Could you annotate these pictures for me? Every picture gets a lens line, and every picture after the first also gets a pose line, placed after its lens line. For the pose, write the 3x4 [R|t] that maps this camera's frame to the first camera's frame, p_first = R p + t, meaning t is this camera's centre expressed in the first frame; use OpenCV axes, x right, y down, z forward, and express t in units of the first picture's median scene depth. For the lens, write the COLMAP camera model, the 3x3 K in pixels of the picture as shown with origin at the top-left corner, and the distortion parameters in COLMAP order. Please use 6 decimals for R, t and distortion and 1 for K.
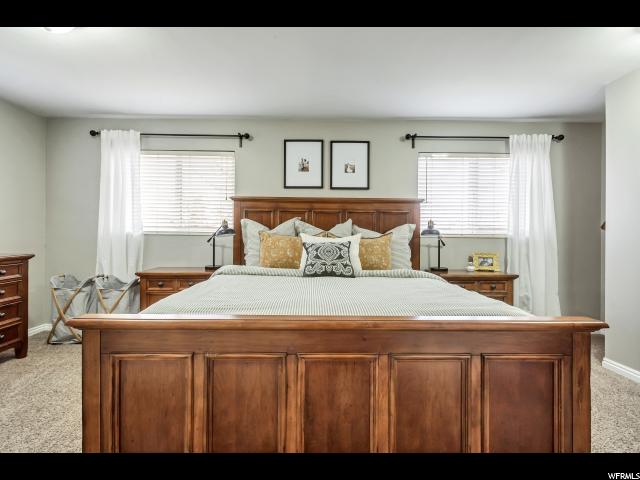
lens RADIAL K [[296.4, 0, 323.1], [0, 296.4, 236.6], [0, 0, 1]] dist [-0.001171, -0.000106]
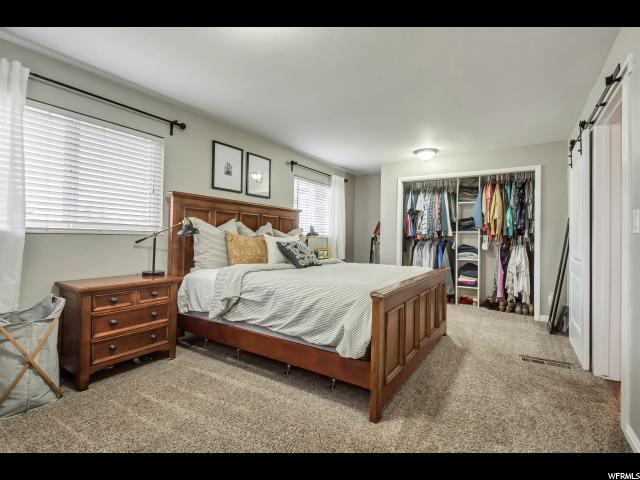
lens RADIAL K [[303.5, 0, 316.1], [0, 303.5, 238.2], [0, 0, 1]] dist [-0.000368, -0.000032]
pose [[0.559239, -0.003827, 0.828998, -0.796286], [-0.009518, 0.999894, 0.011036, -0.009001], [-0.828952, -0.014062, 0.559143, 0.130278]]
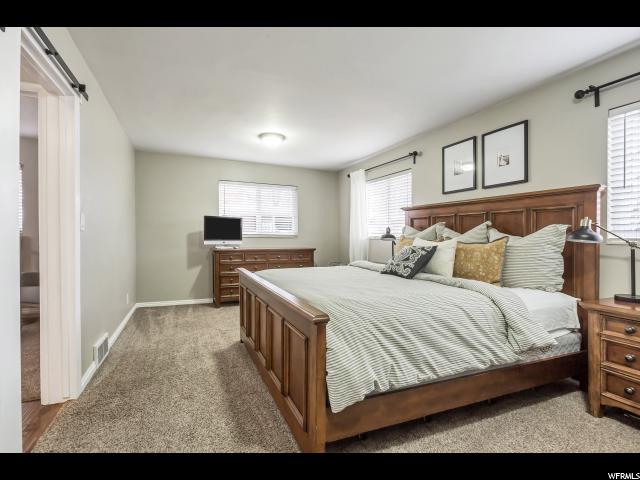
lens RADIAL K [[314.6, 0, 308.6], [0, 314.6, 240.1], [0, 0, 1]] dist [-0.000558, -0.000264]
pose [[0.370022, 0.007538, -0.928992, 0.721687], [-0.009048, 0.999949, 0.004509, -0.003830], [0.928979, 0.006737, 0.370072, 0.161406]]
